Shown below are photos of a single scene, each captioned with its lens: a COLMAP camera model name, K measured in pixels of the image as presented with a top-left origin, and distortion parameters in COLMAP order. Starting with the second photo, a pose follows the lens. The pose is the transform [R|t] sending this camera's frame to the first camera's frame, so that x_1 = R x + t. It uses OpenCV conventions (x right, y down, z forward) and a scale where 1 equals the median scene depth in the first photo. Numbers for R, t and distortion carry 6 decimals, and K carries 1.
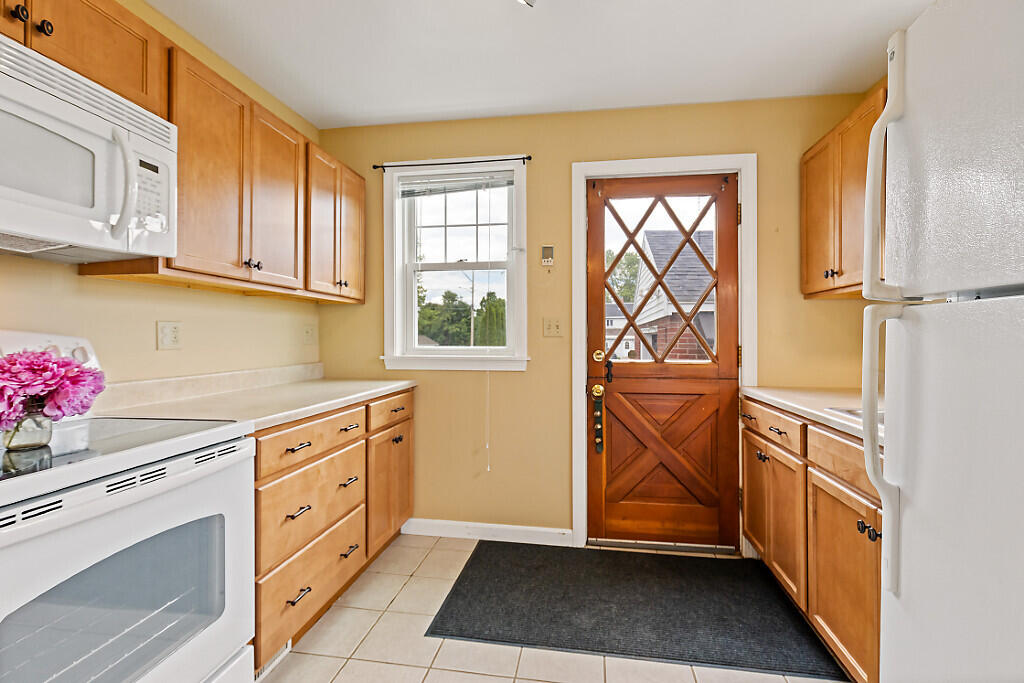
lens RADIAL K [[482.6, 0, 510.9], [0, 482.6, 331.8], [0, 0, 1]] dist [0.000264, -0.001193]
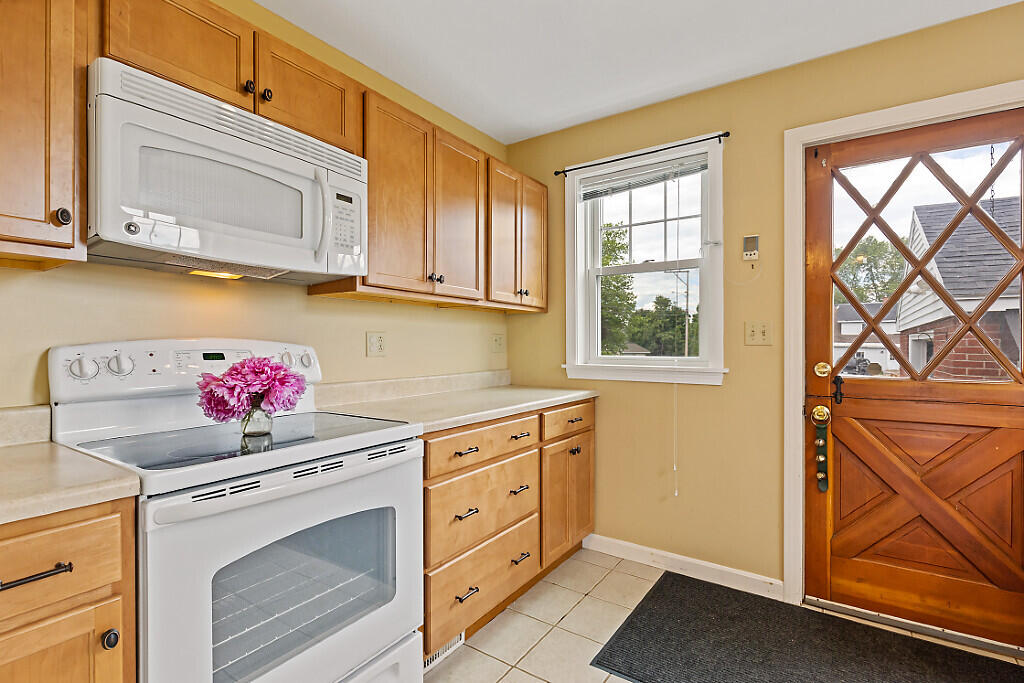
lens RADIAL K [[482.6, 0, 512.5], [0, 482.6, 345.3], [0, 0, 1]] dist [0.000264, -0.001193]
pose [[0.903929, 0.001202, -0.427680, 0.072649], [0.004247, 0.999922, 0.011786, -0.001324], [0.427661, -0.012470, 0.903853, 0.080690]]
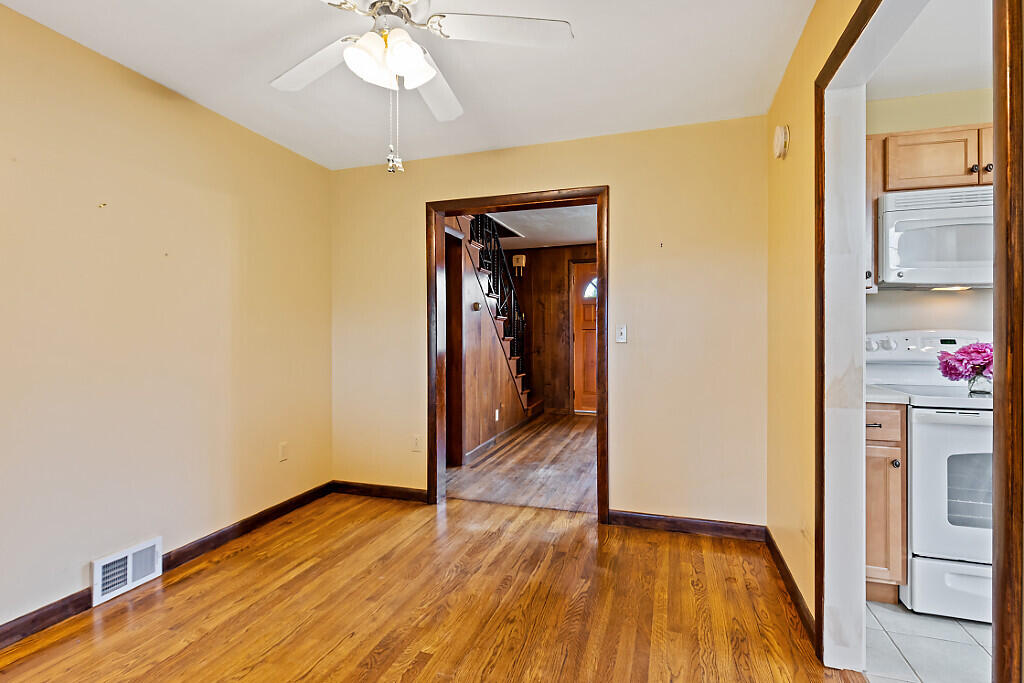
lens RADIAL K [[482.6, 0, 509.8], [0, 482.6, 328.4], [0, 0, 1]] dist [0.000264, -0.001193]
pose [[-0.163581, -0.004279, -0.986521, 0.645625], [0.008167, 0.999950, -0.005692, -0.010739], [0.986496, -0.008988, -0.163538, -0.288567]]
